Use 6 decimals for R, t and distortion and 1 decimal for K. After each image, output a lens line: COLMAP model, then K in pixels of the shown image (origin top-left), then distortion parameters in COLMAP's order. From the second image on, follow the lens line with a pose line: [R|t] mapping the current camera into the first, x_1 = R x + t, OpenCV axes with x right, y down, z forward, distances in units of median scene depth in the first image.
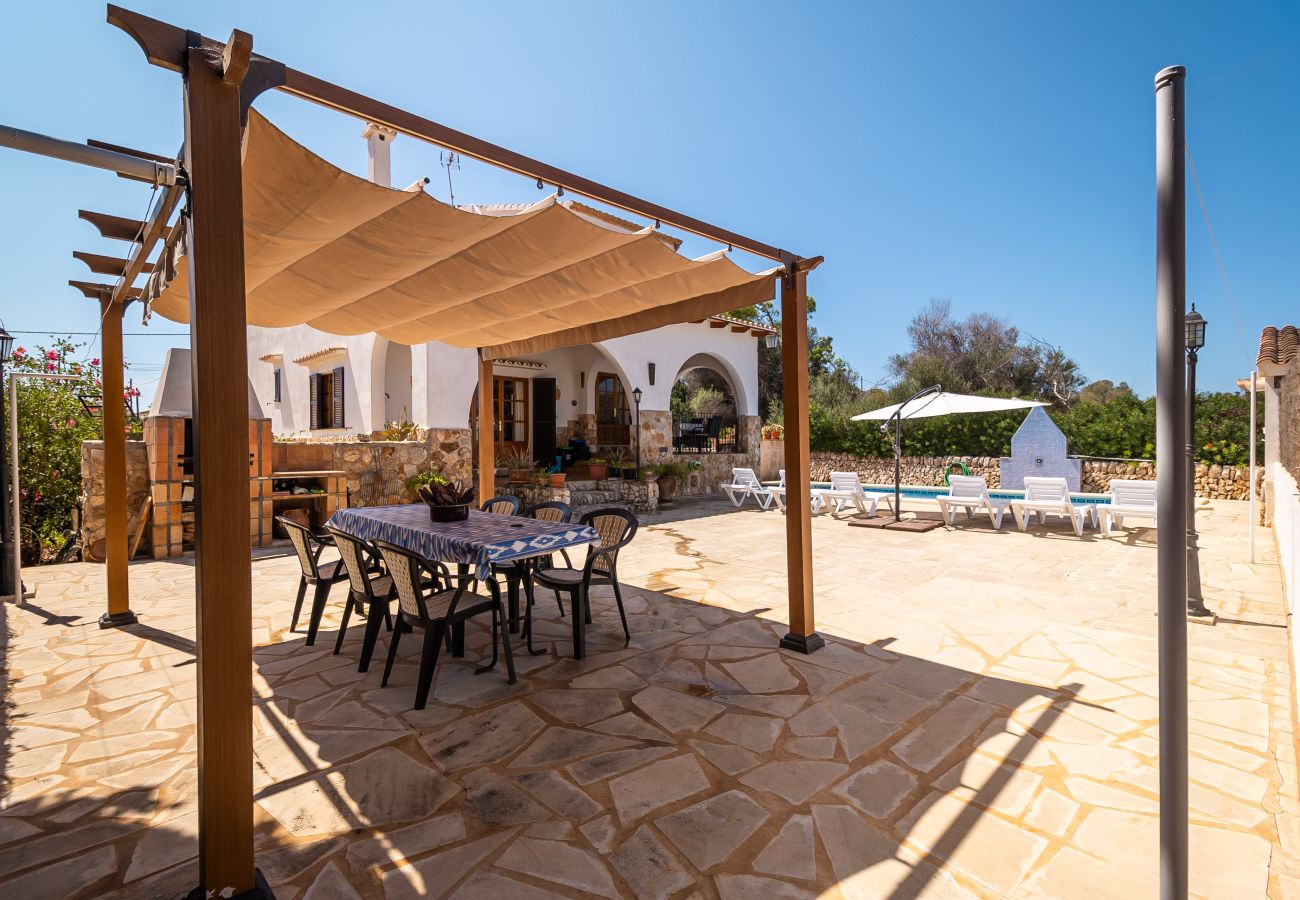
lens RADIAL K [[607.9, 0, 640.7], [0, 607.9, 447.4], [0, 0, 1]] dist [0.050779, -0.017547]
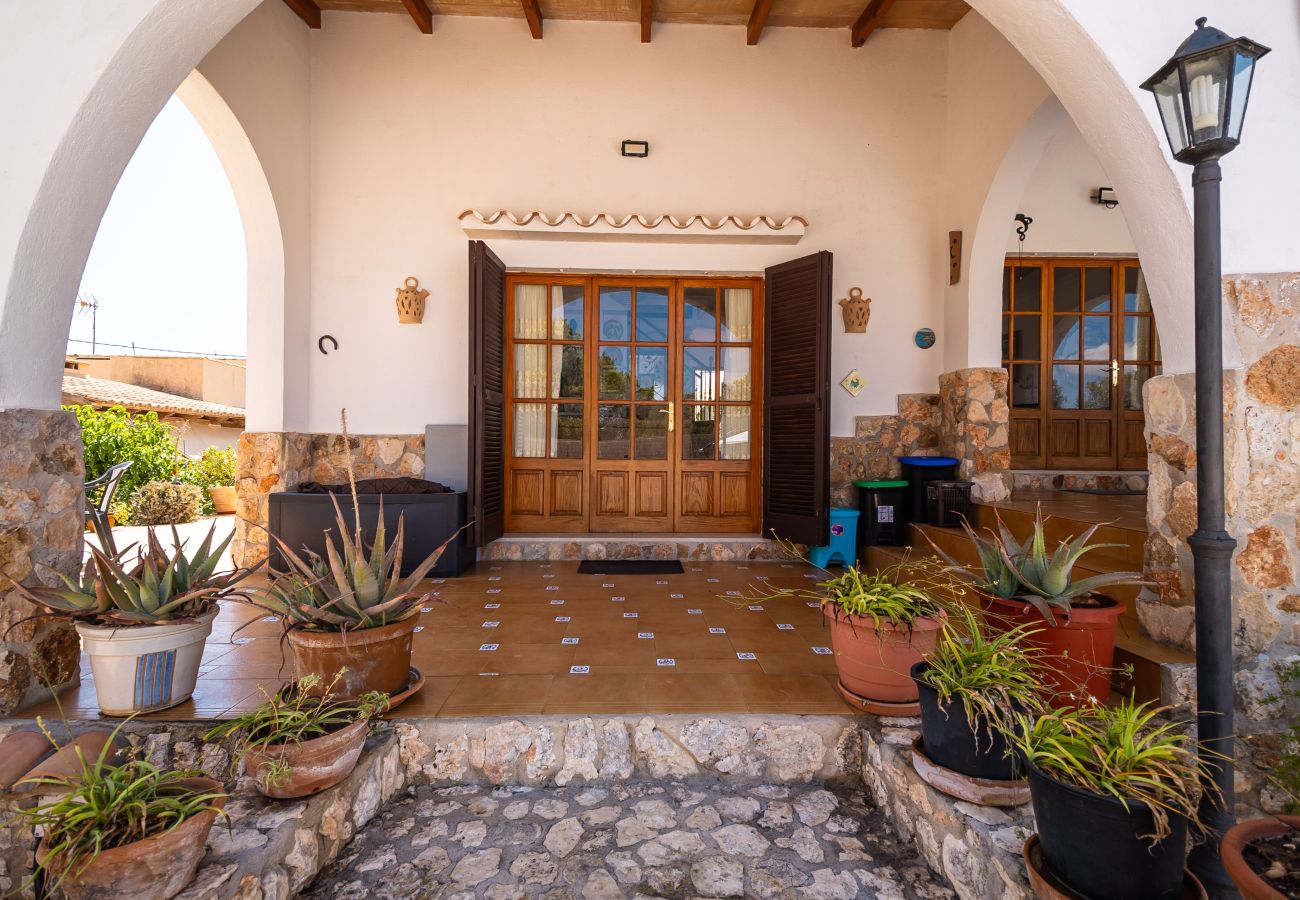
lens RADIAL K [[607.9, 0, 640.7], [0, 607.9, 447.4], [0, 0, 1]] dist [0.050779, -0.017547]
pose [[0.734169, 0.003760, -0.678956, -0.002492], [-0.012296, 0.999894, -0.007759, -0.013561], [0.678855, 0.014045, 0.734138, 0.694679]]
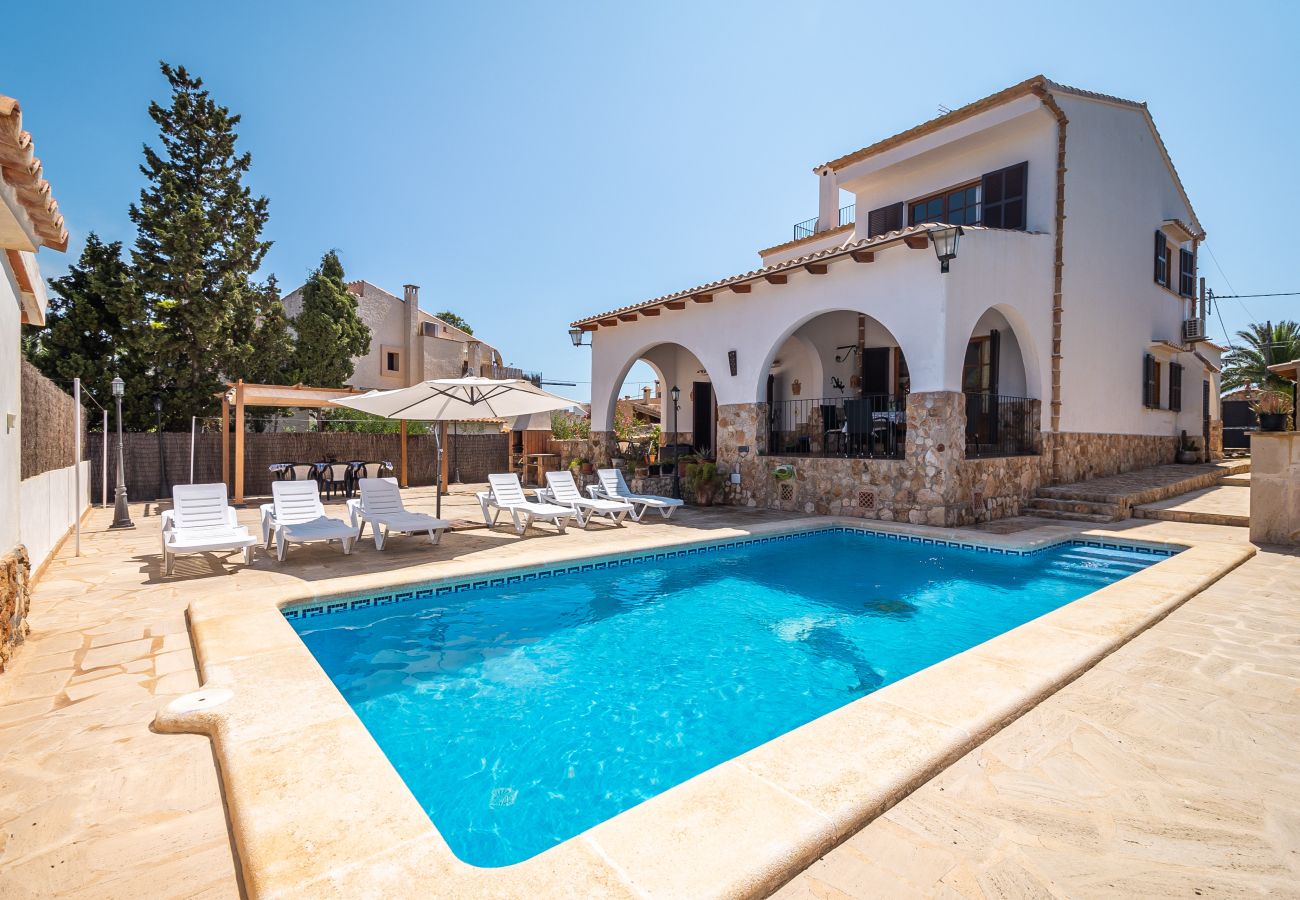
lens RADIAL K [[600.0, 0, 654.9], [0, 600.0, 446.6], [0, 0, 1]] dist [0.025701, -0.000089]
pose [[-0.081442, 0.014997, -0.996565, 0.815009], [-0.005609, 0.999864, 0.015505, -0.011323], [0.996662, 0.006852, -0.081347, 0.870144]]
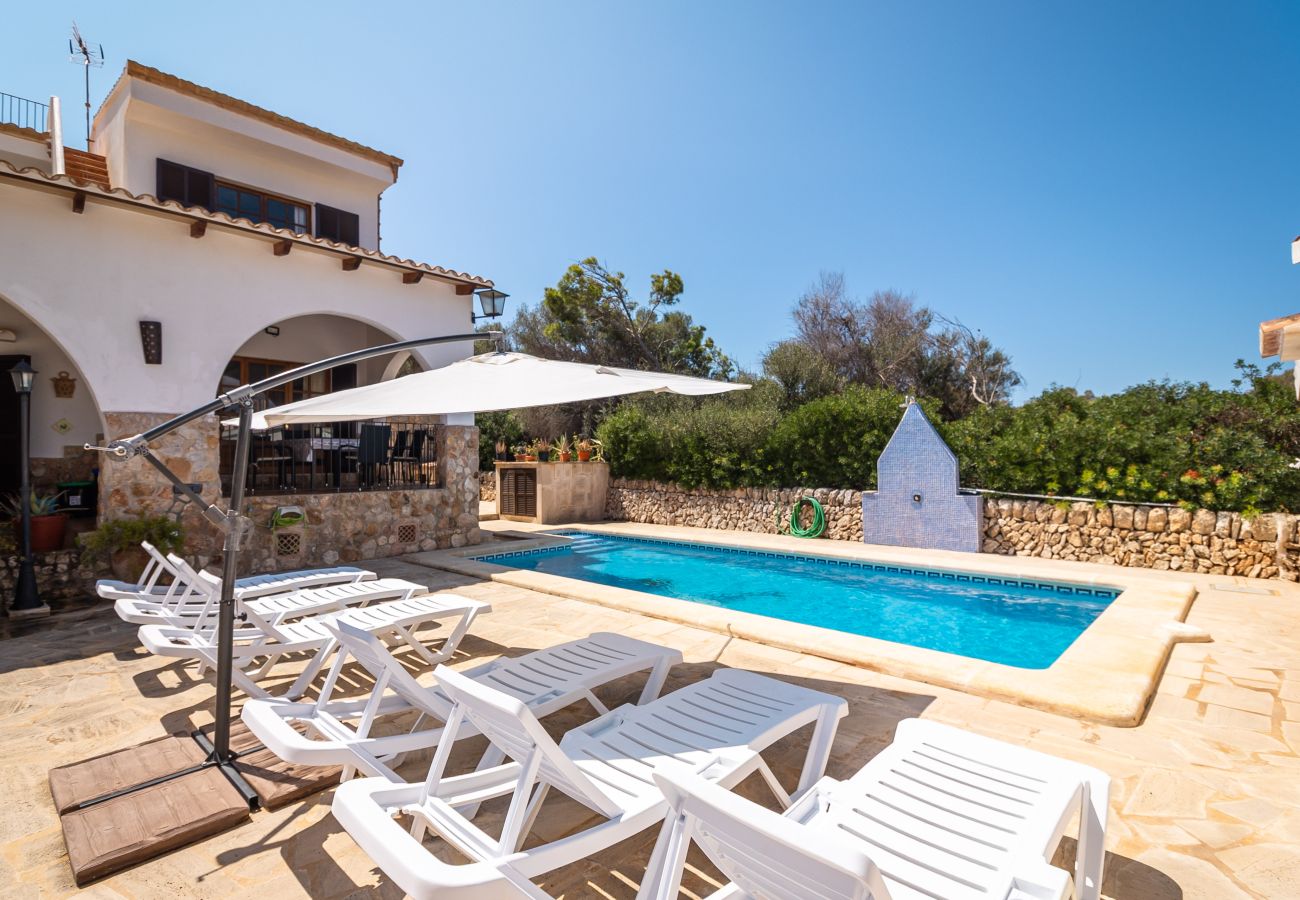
lens RADIAL K [[607.9, 0, 640.7], [0, 607.9, 447.4], [0, 0, 1]] dist [0.050779, -0.017547]
pose [[0.999814, -0.005653, 0.018421, 0.382909], [0.006151, 0.999613, -0.027120, -0.014025], [-0.018260, 0.027229, 0.999462, 0.424391]]
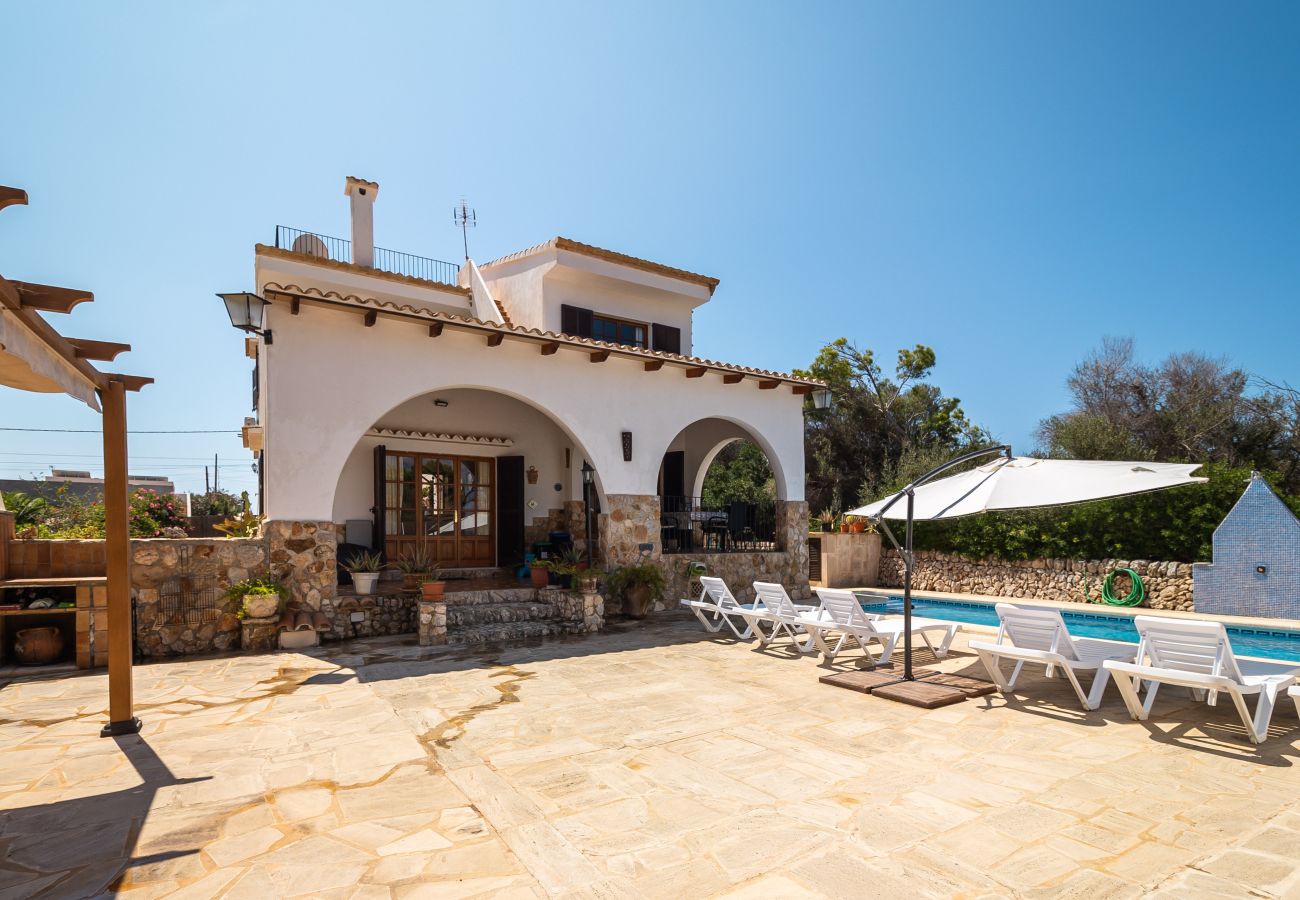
lens RADIAL K [[640.9, 0, 637.4], [0, 640.9, 523.2], [0, 0, 1]] dist [0.066061, -0.034910]
pose [[0.972518, -0.000818, -0.232827, 0.194827], [-0.004558, 0.999735, -0.022550, -0.007685], [0.232784, 0.022992, 0.972257, 0.210888]]
